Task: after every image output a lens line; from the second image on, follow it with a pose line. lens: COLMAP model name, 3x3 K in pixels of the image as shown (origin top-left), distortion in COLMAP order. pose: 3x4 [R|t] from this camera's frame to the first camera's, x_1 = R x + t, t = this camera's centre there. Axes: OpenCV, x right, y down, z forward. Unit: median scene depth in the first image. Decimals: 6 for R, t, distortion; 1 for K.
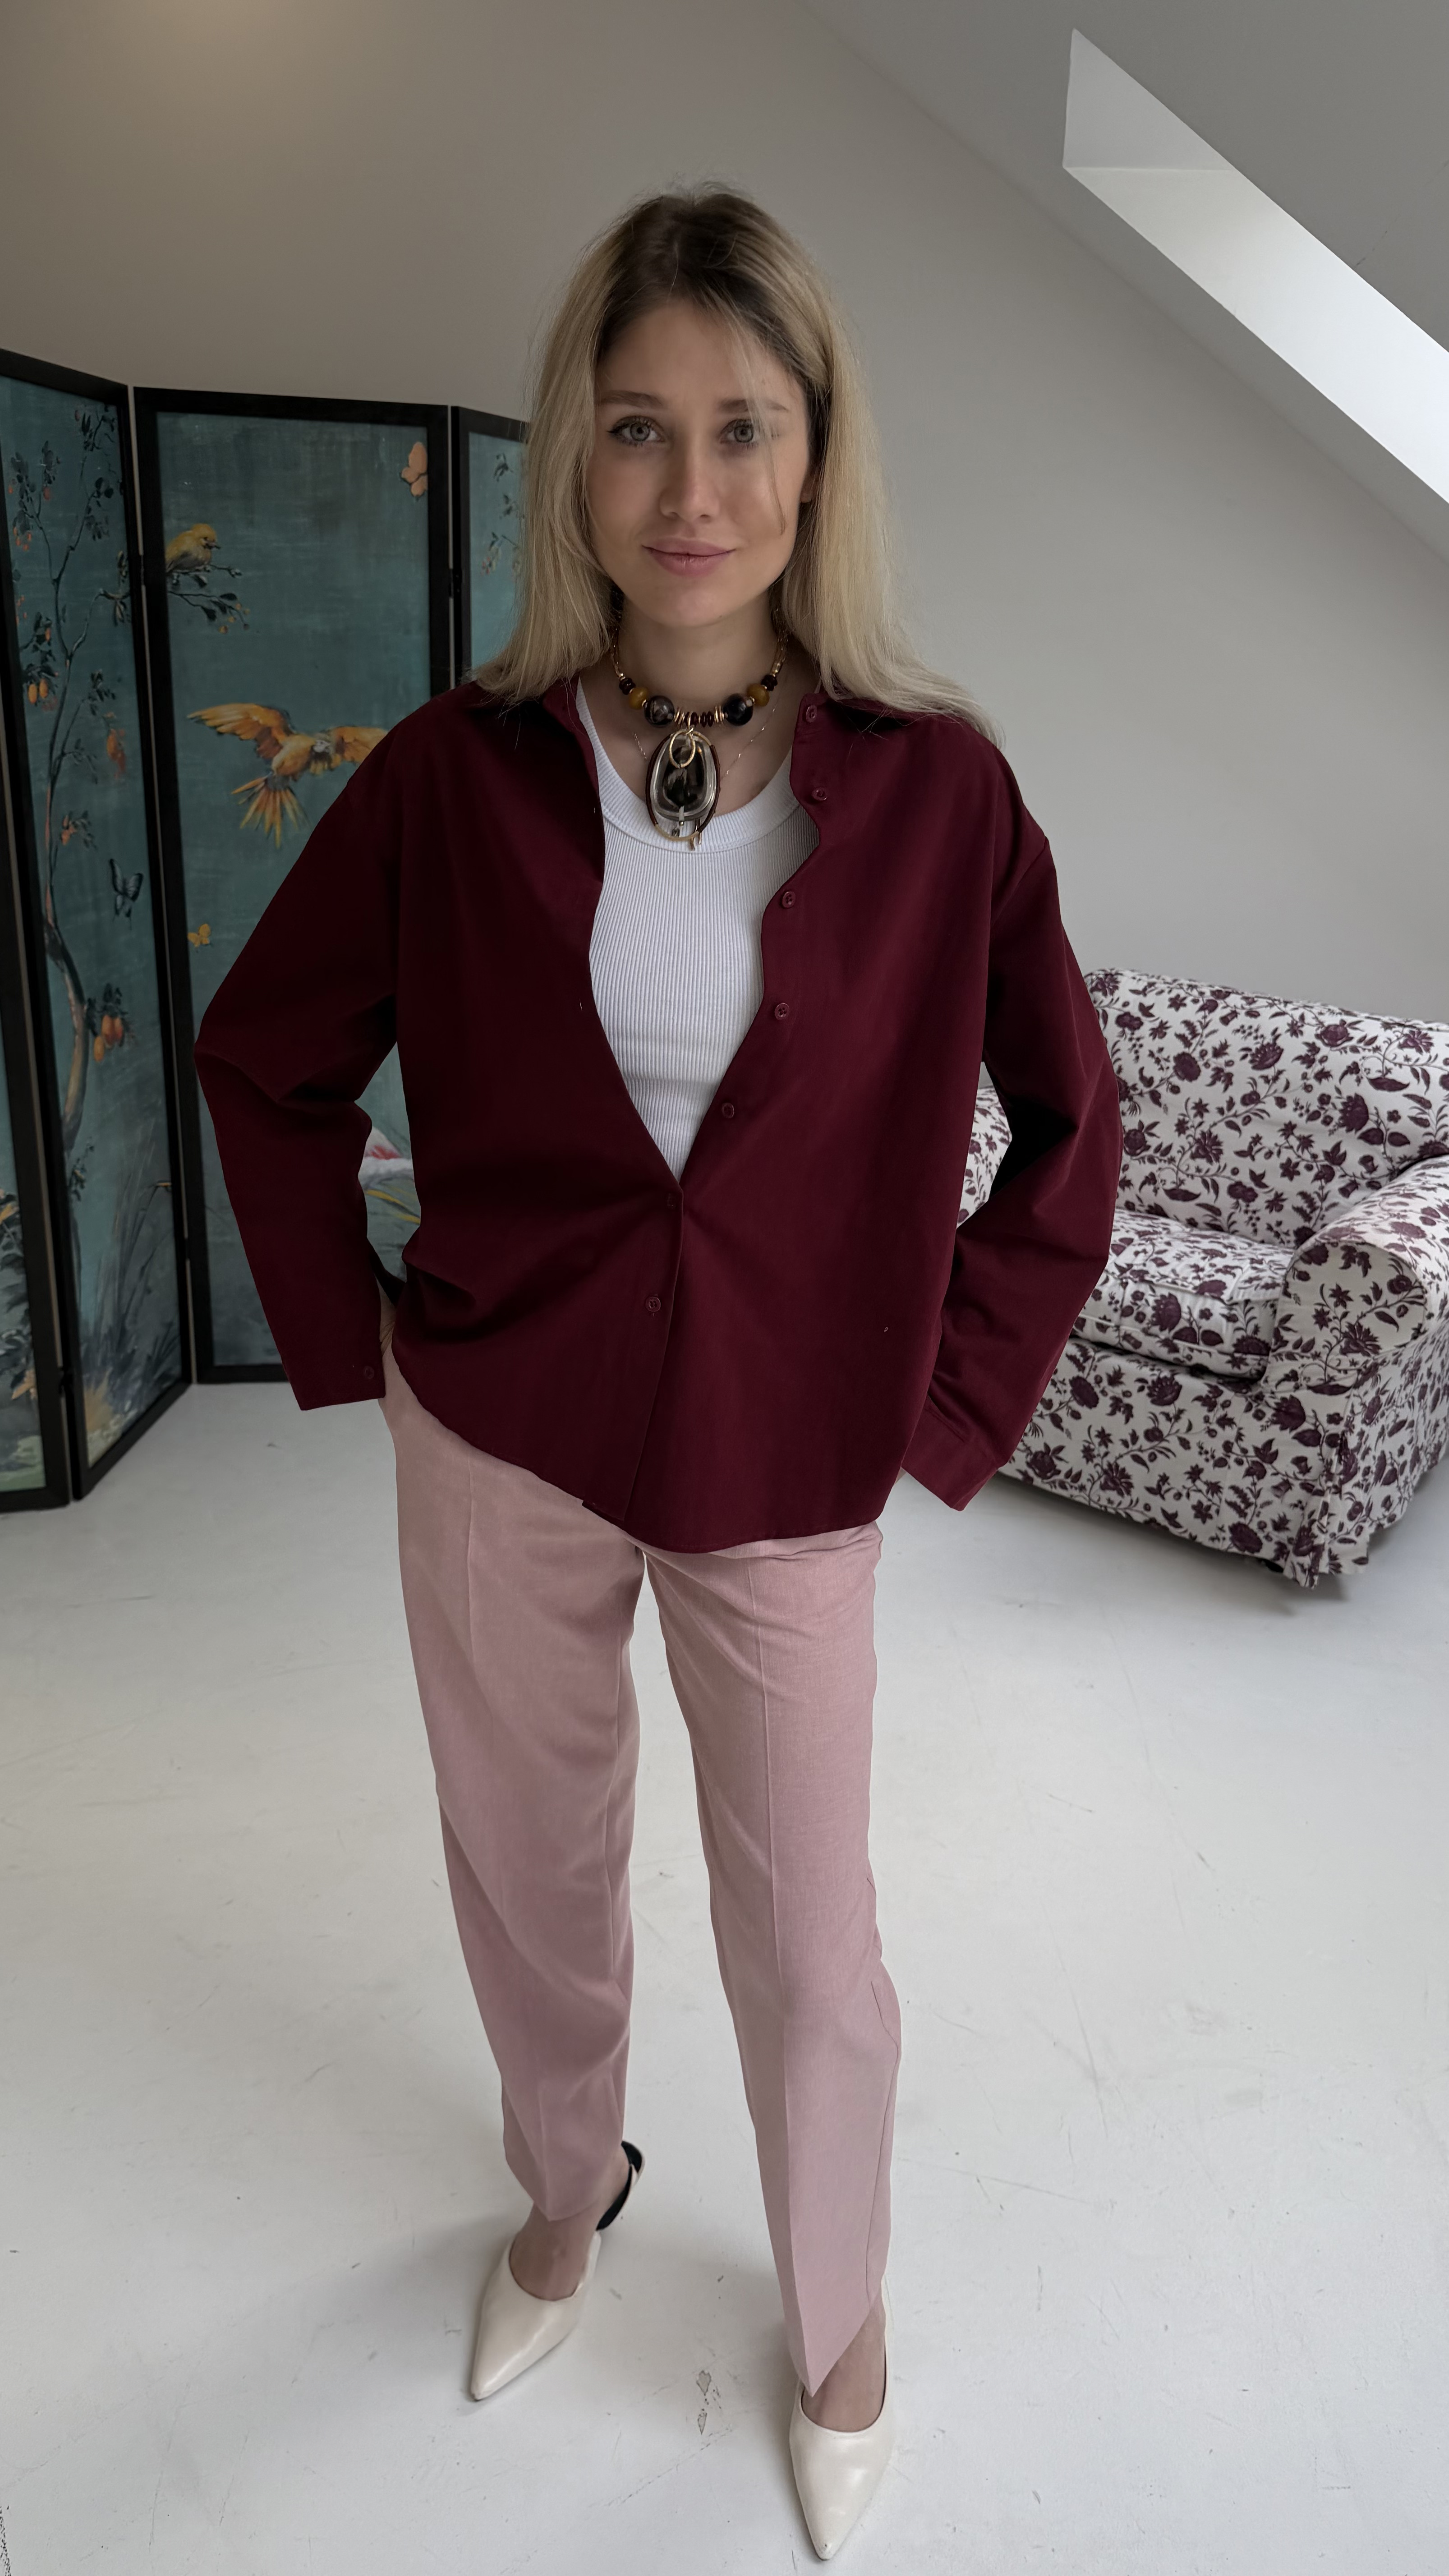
lens RADIAL K [[1839.1, 0, 704.0], [0, 1839.1, 1313.2], [0, 0, 1]] dist [0.094625, -0.167738]
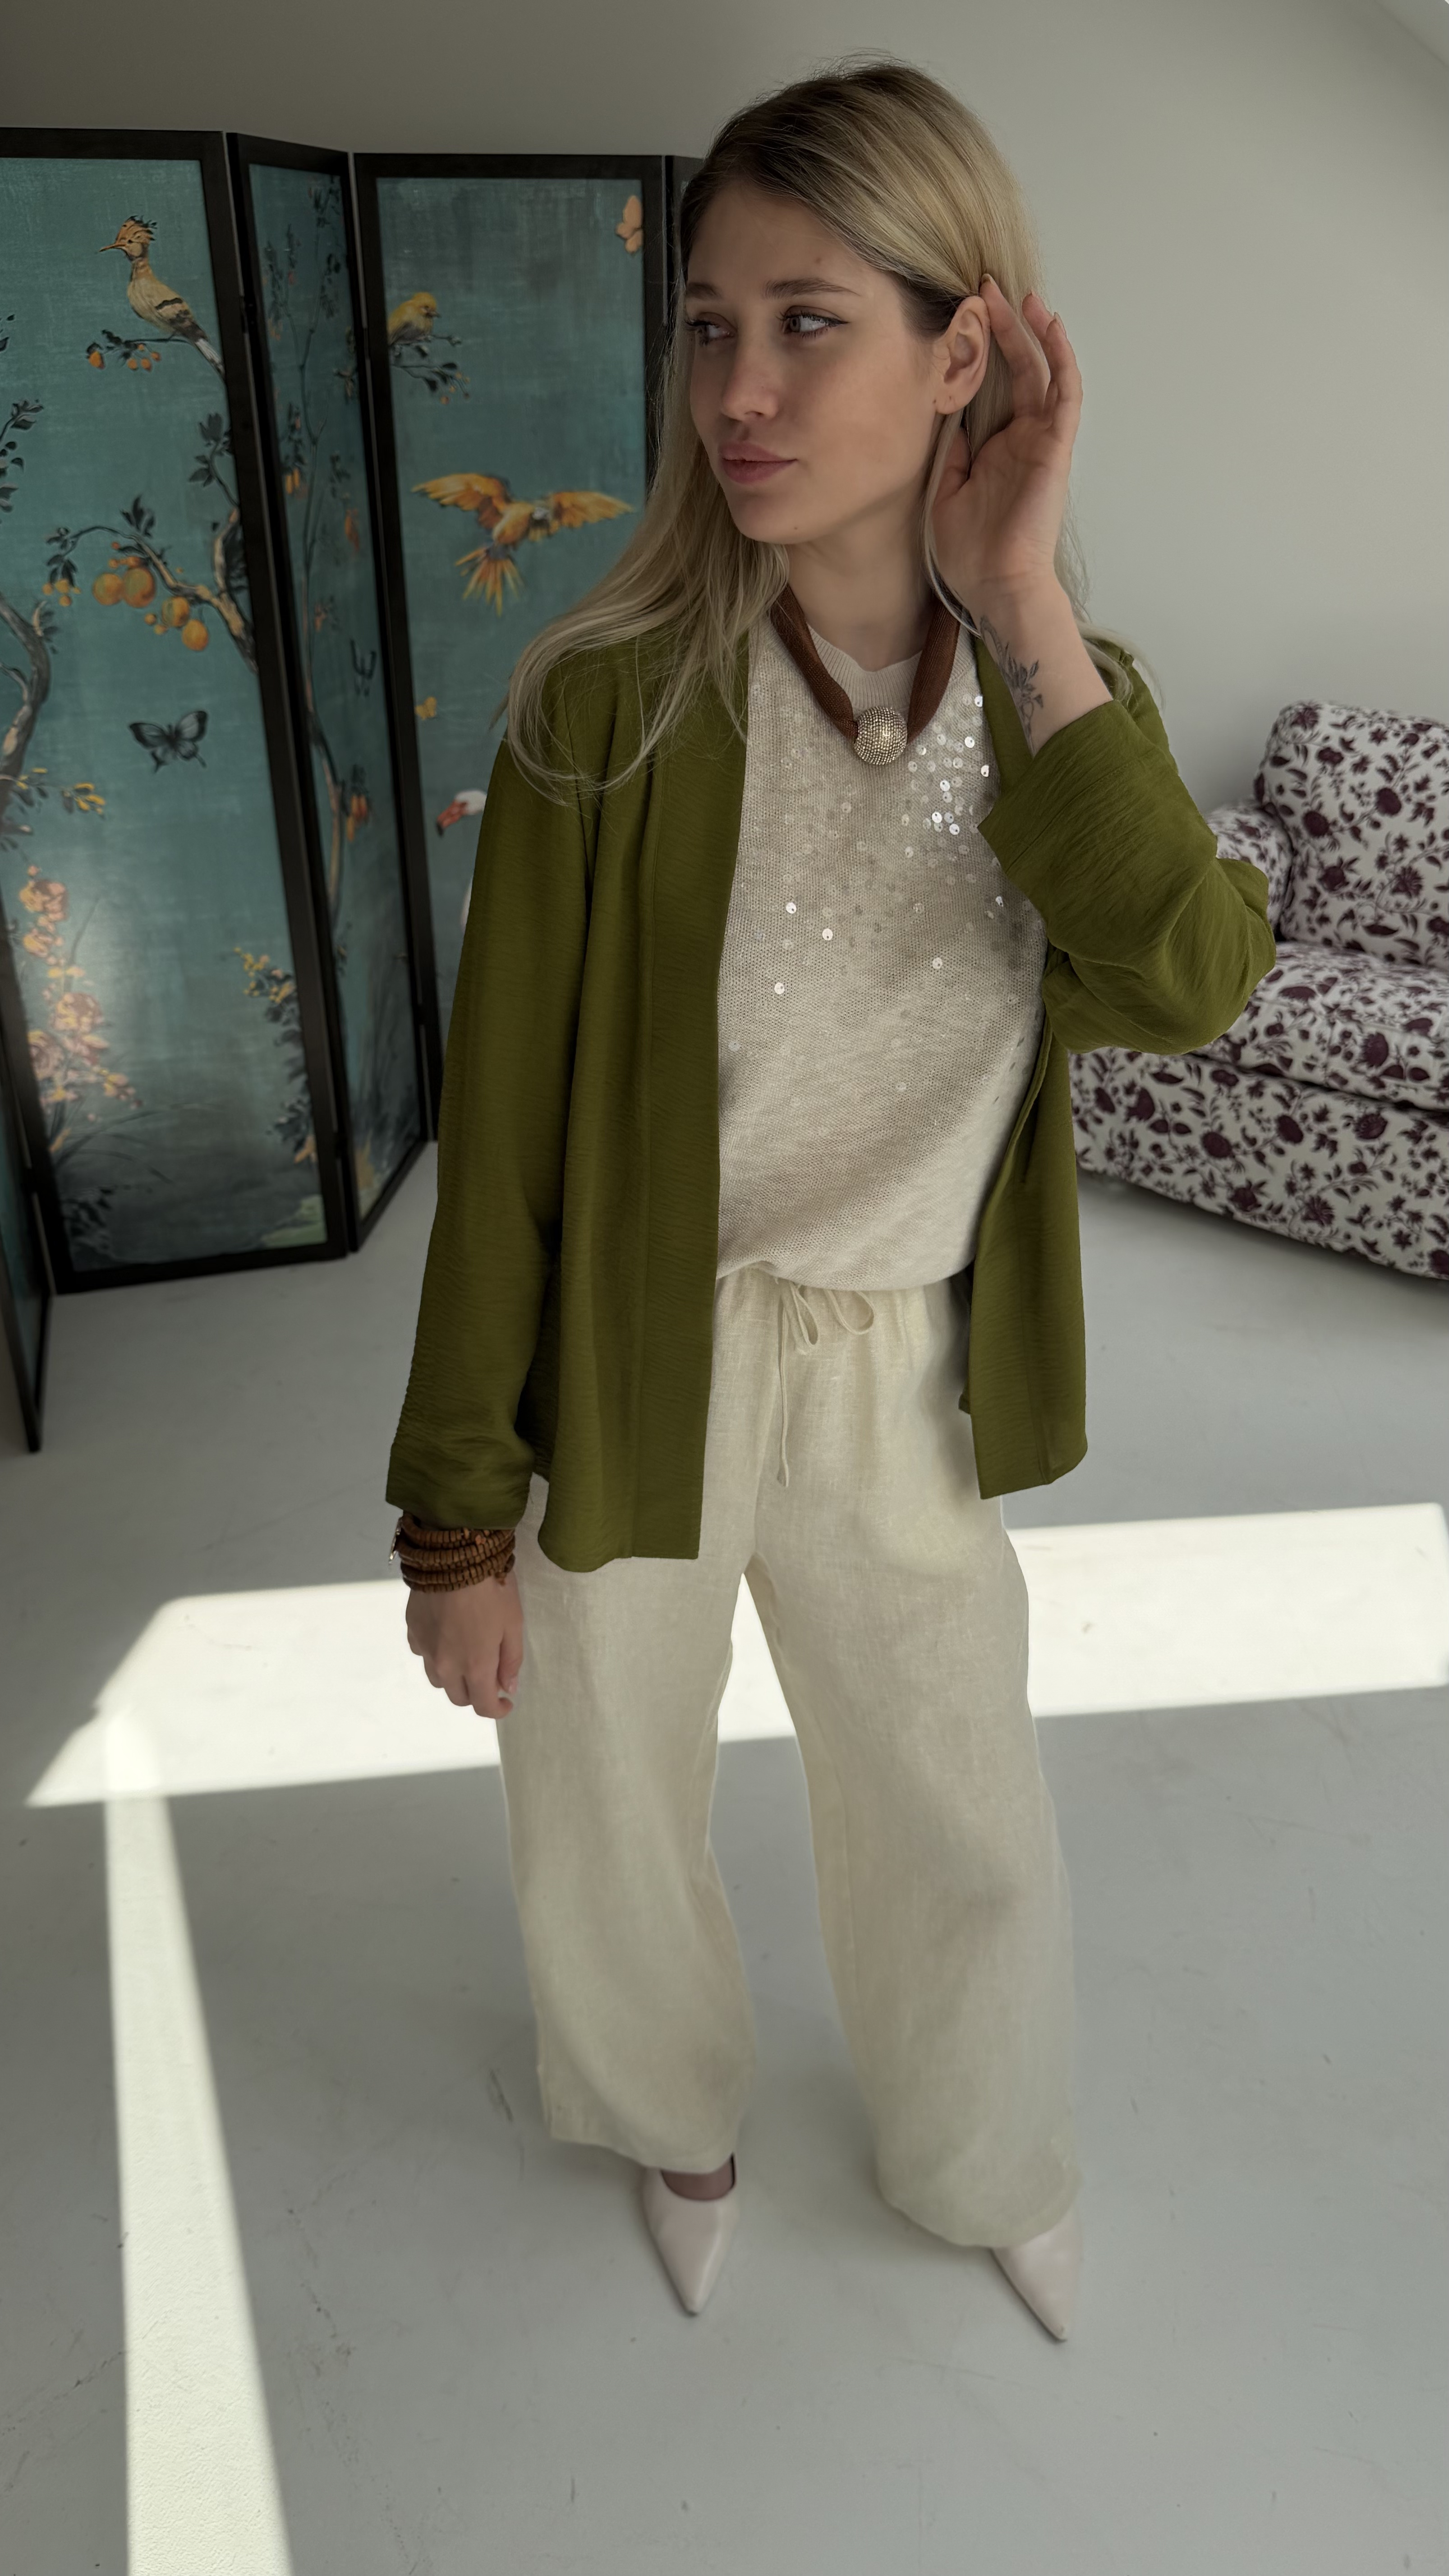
lens RADIAL K [[1839.1, 0, 700.2], [0, 1839.1, 1299.3], [0, 0, 1]] dist [0.094625, -0.167738]
pose [[0.998652, -0.022220, -0.046904, -0.084038], [0.028766, 0.989181, 0.143850, -0.023605], [0.043200, -0.145005, 0.988487, -0.074078]]
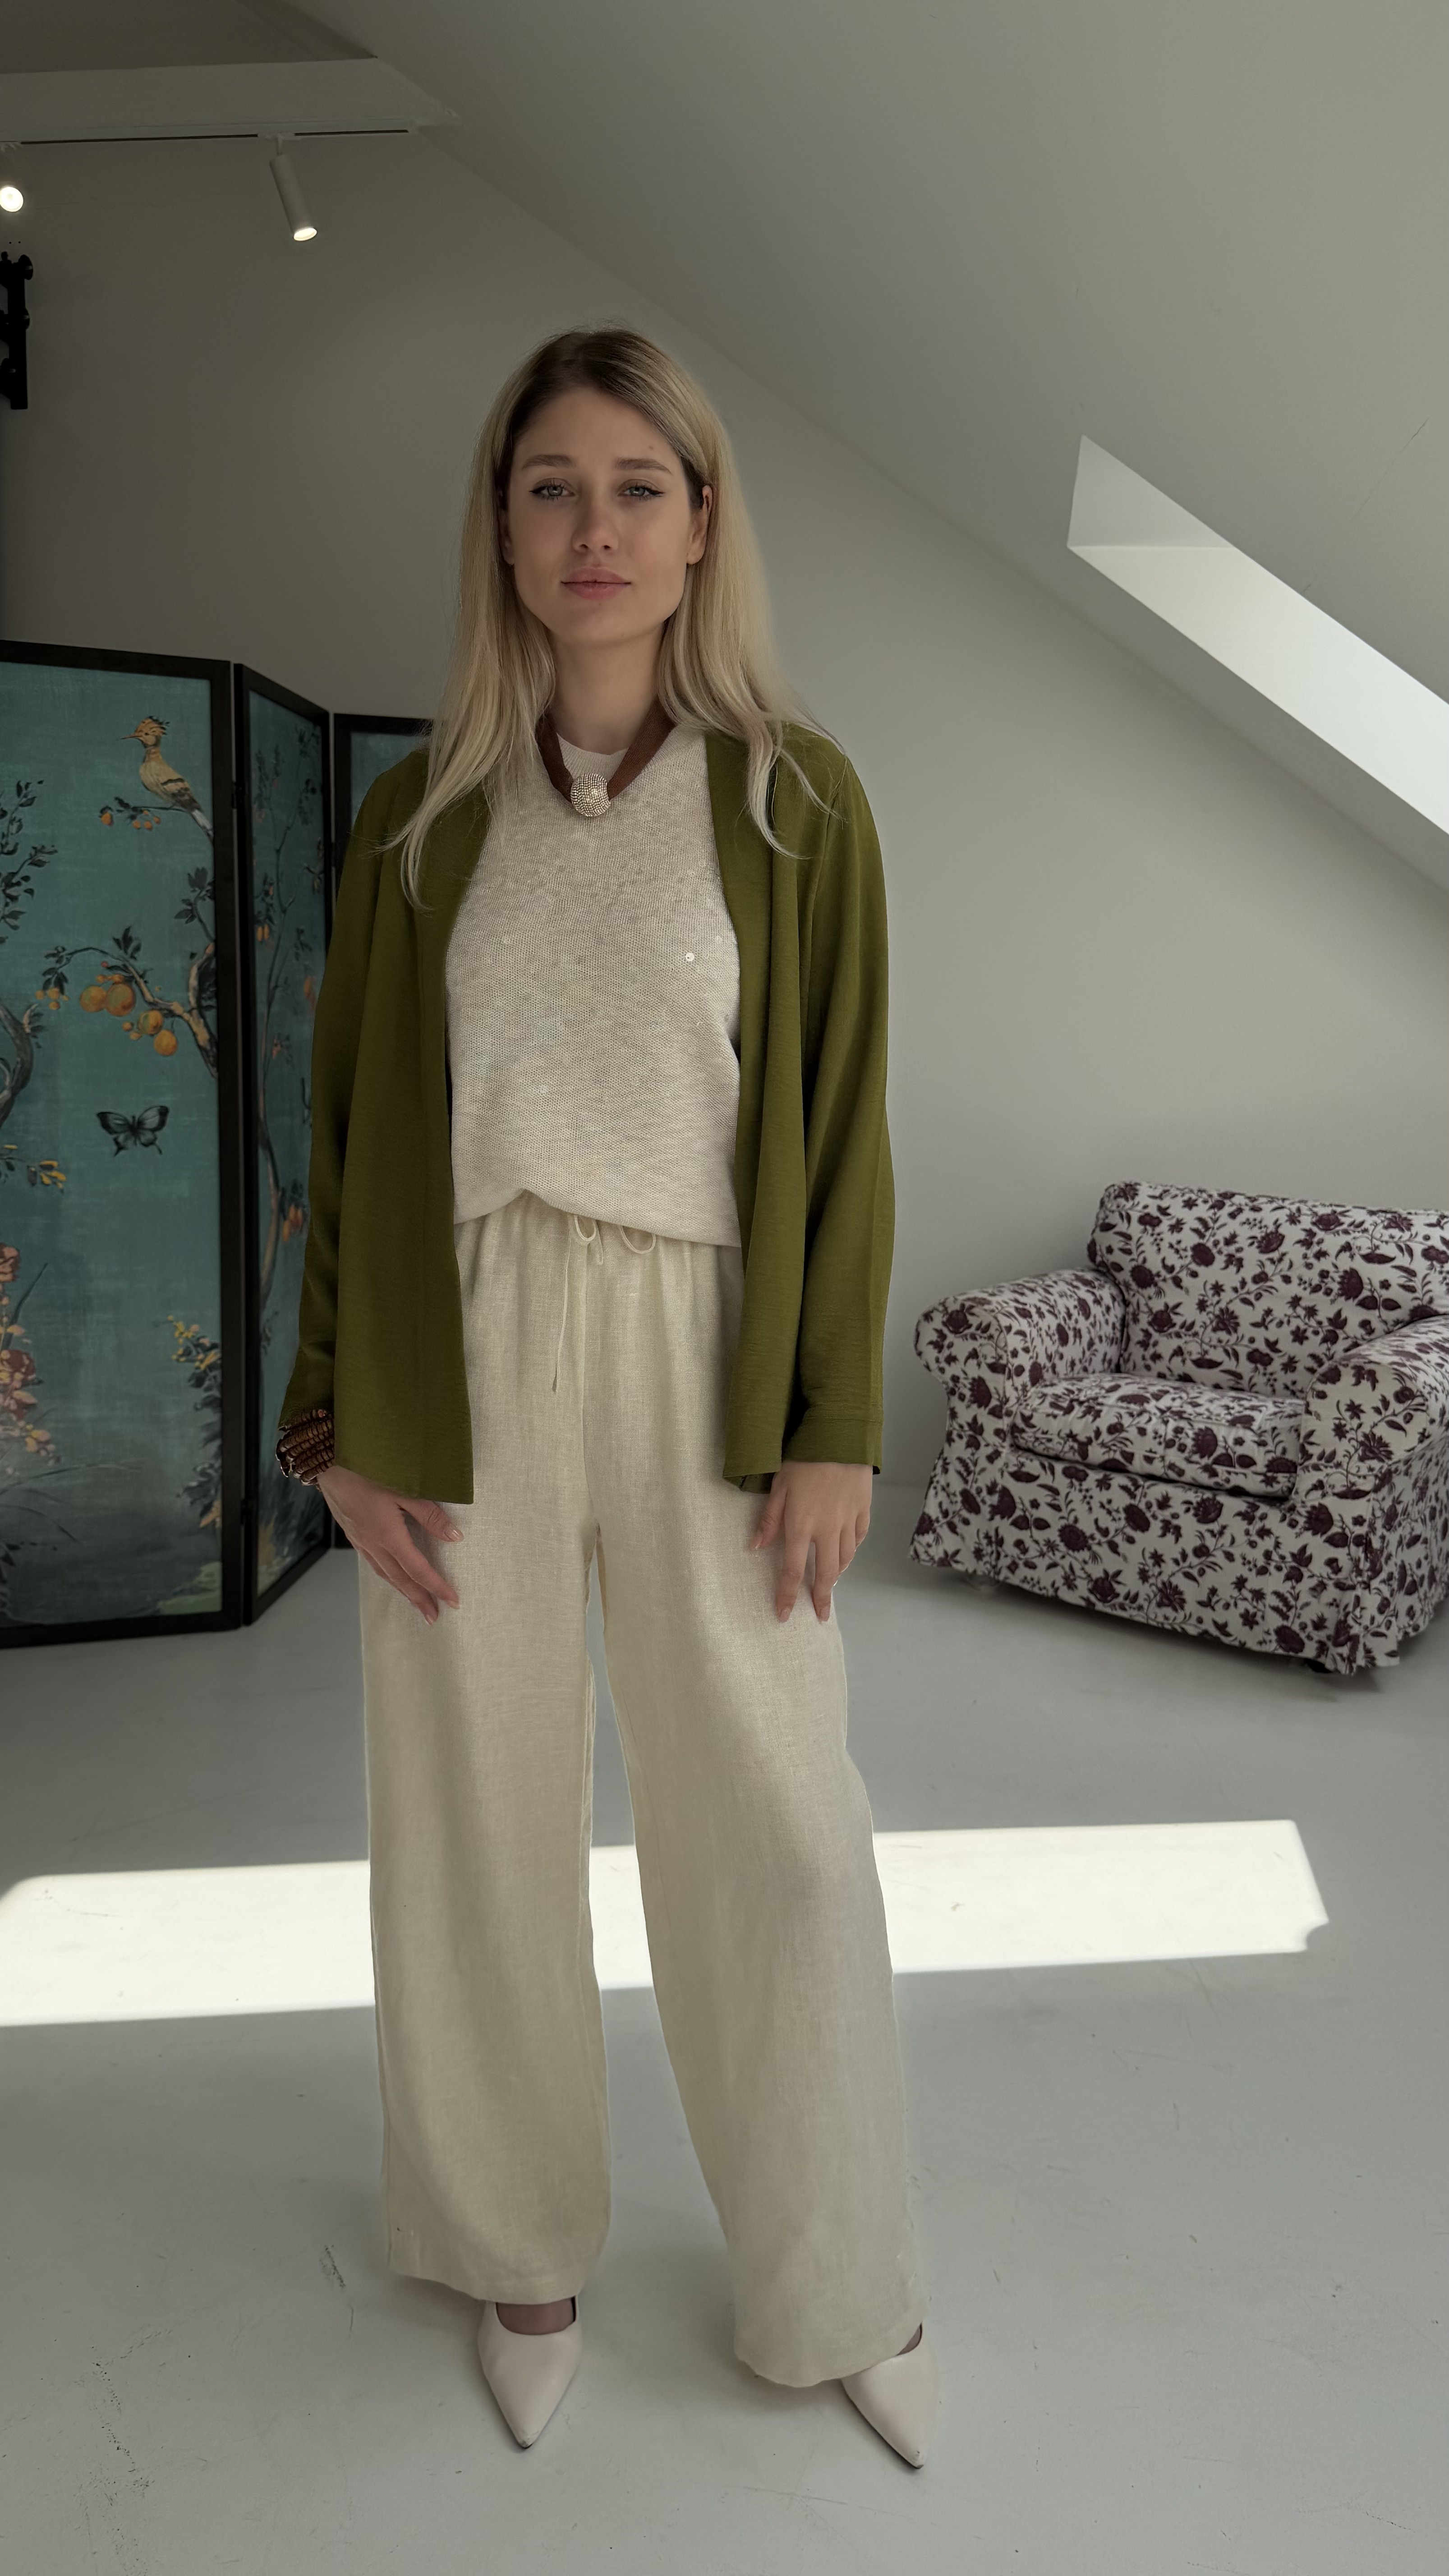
lens RADIAL K [[1839.1, 0, 723.9], [0, 1839.1, 1302.1], [0, 0, 1]] dist [0.094625, -0.167738]
pose [[0.999777, -0.011476, 0.017746, -0.069167], [0.014936, 0.977772, -0.209136, 0.151365], [-0.014952, 0.209355, 0.977725, -0.141622]]
